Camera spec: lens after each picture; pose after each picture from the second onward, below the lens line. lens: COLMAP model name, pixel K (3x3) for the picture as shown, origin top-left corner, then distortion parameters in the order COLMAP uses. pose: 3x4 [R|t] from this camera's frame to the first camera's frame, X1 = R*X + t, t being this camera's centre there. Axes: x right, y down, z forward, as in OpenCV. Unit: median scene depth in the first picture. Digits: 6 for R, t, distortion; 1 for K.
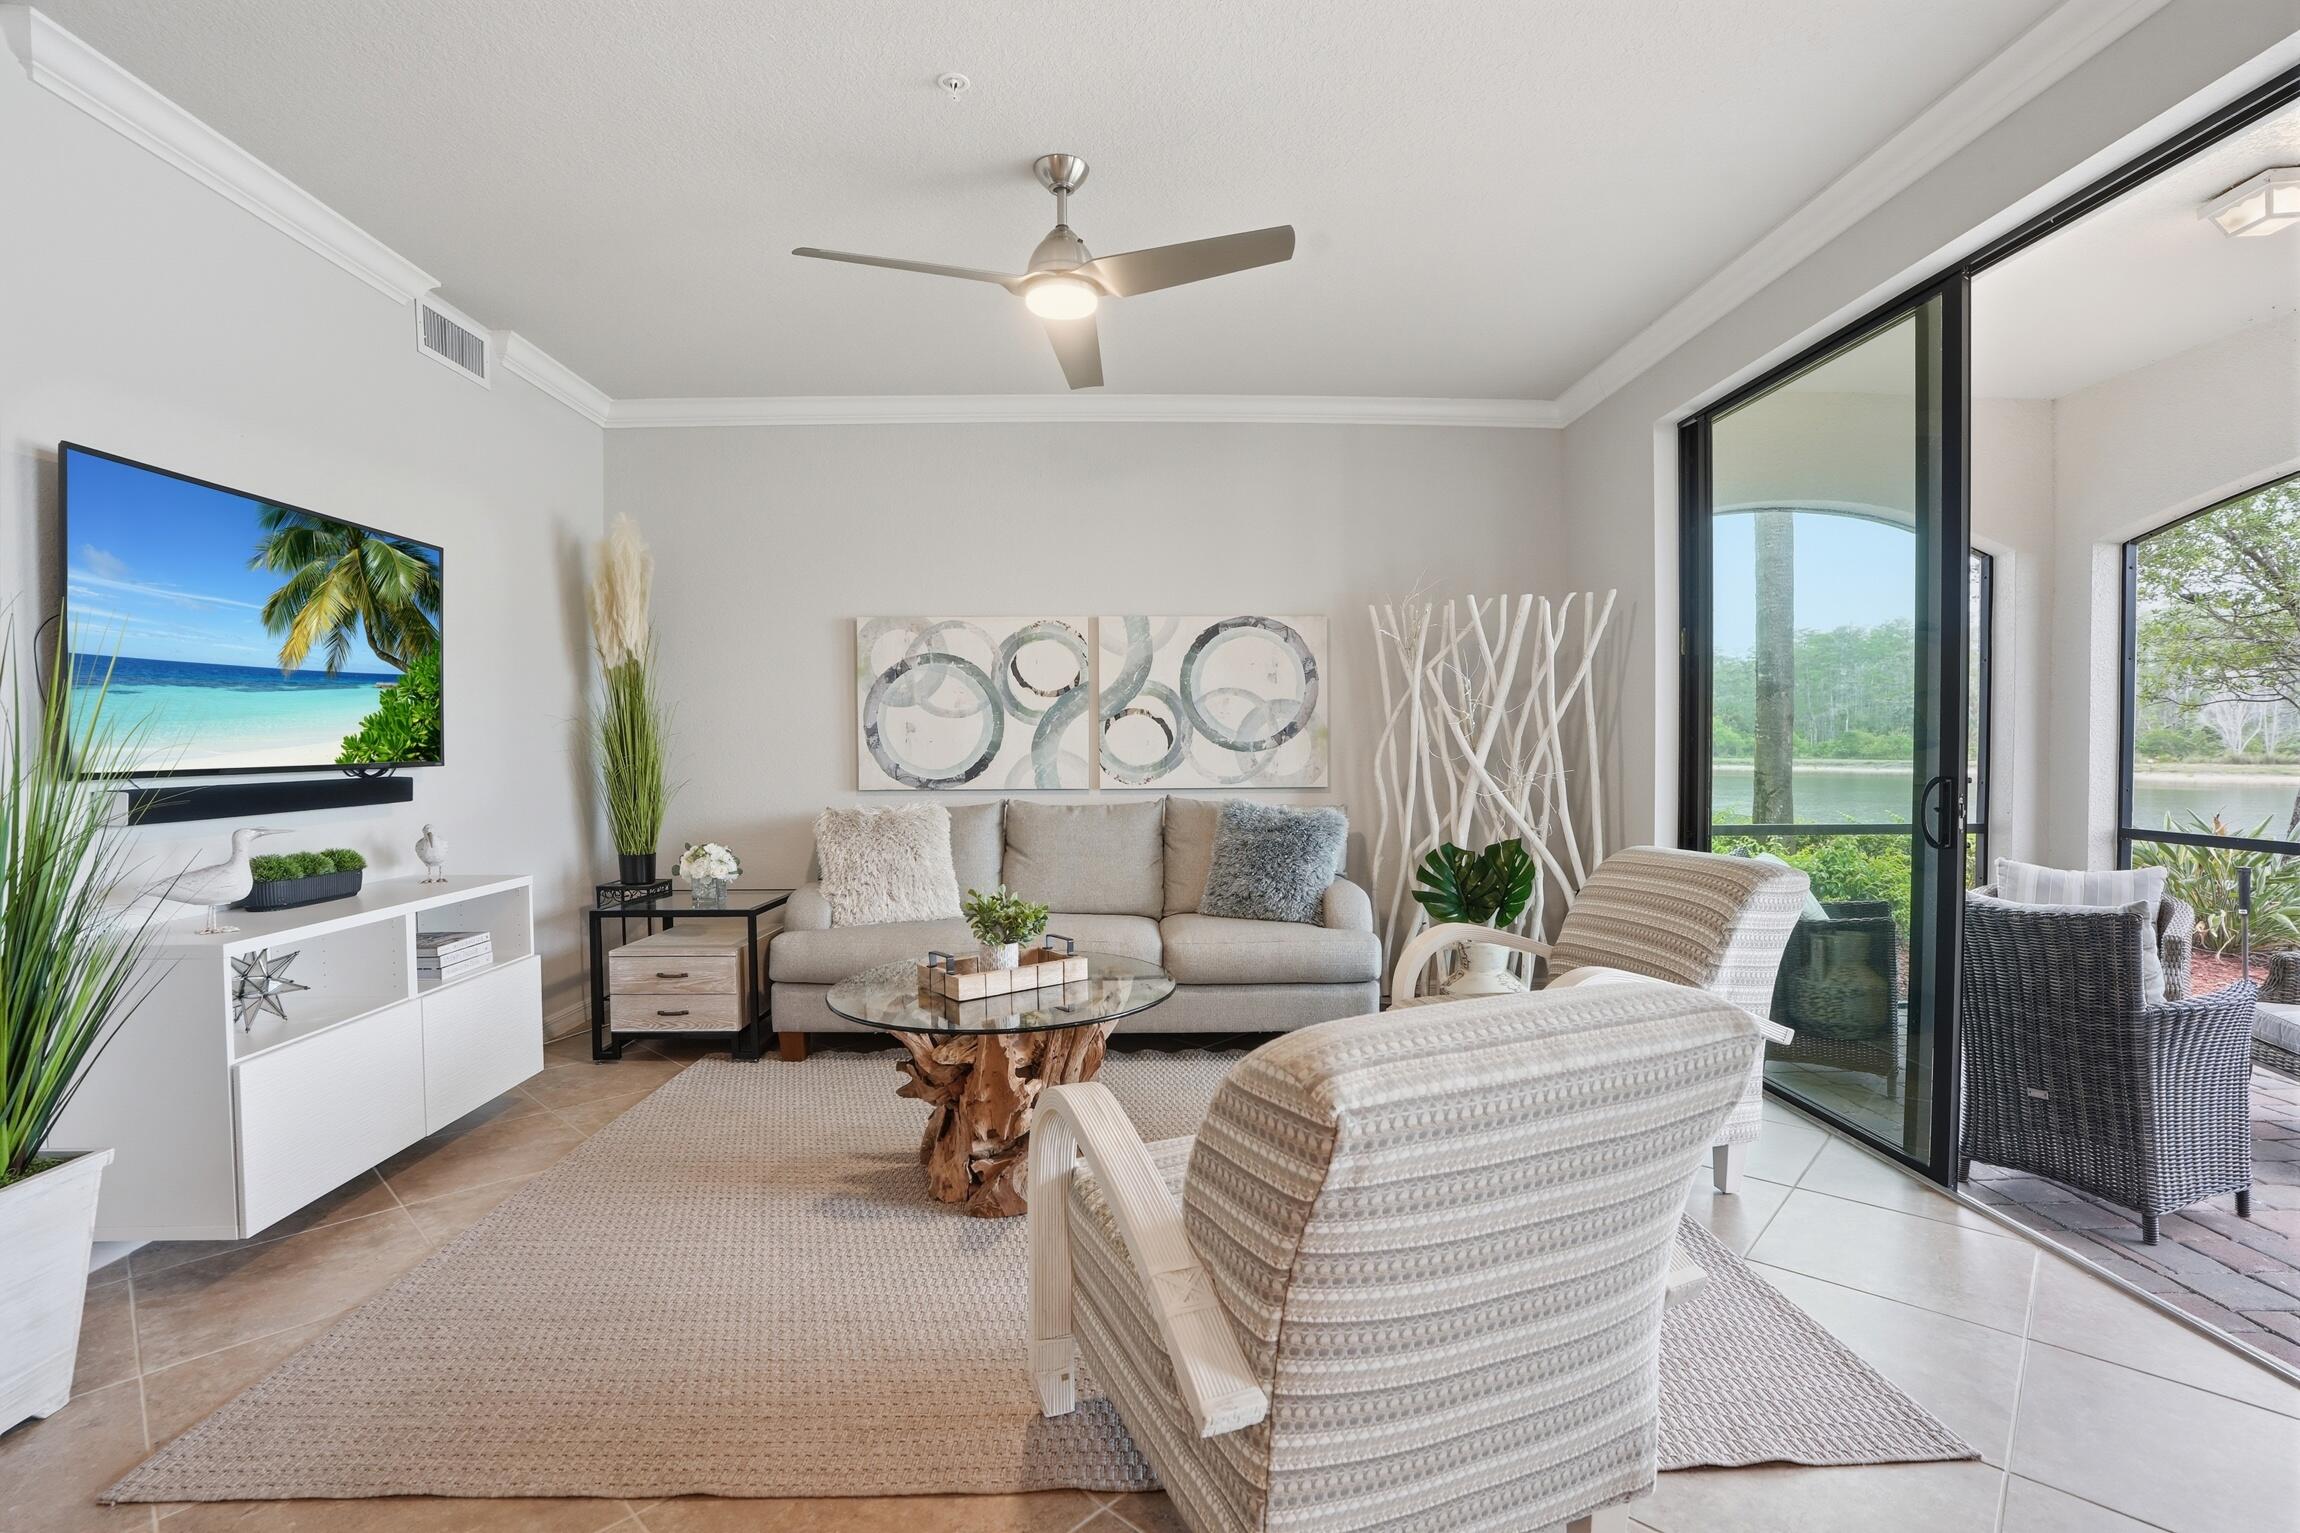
lens RADIAL K [[1074.2, 0, 1143.2], [0, 1074.2, 744.9], [0, 0, 1]] dist [-0.024035, 0.001964]
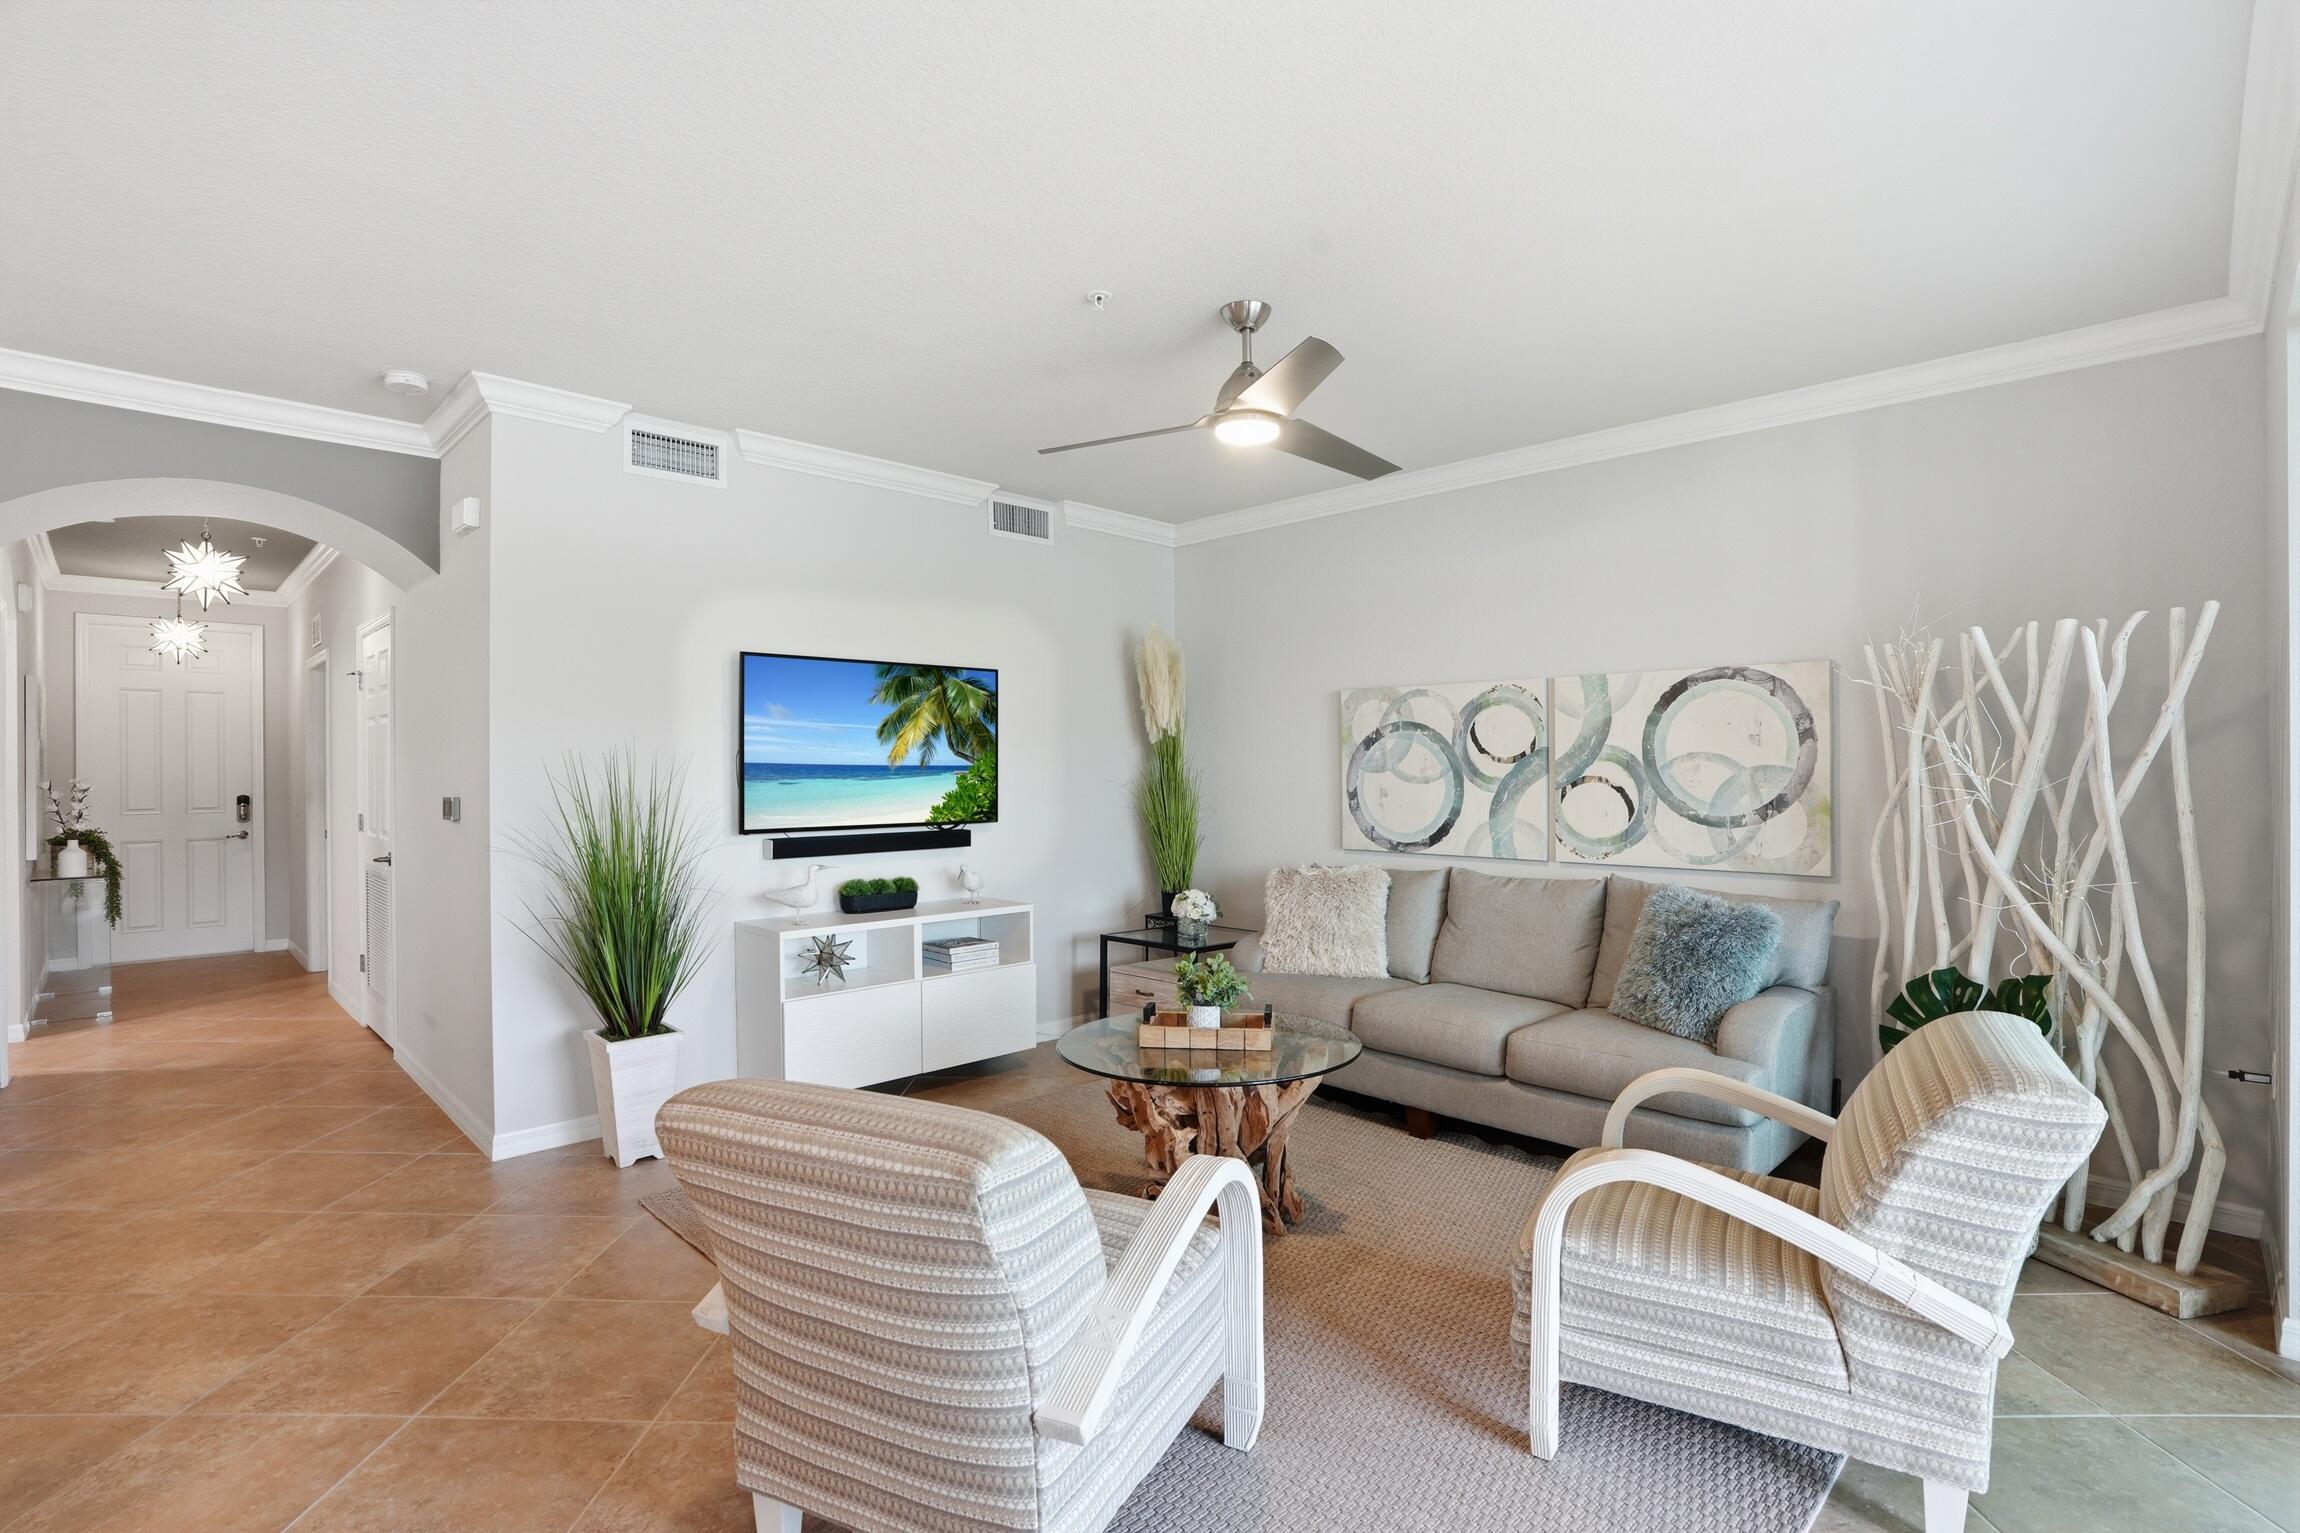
lens RADIAL K [[1074.2, 0, 1136.5], [0, 1074.2, 775.3], [0, 0, 1]] dist [-0.024035, 0.001964]
pose [[0.679138, 0.005258, -0.733992, 0.417088], [0.001097, 0.999966, 0.008177, -0.044409], [0.734010, -0.006358, 0.679109, 0.104503]]
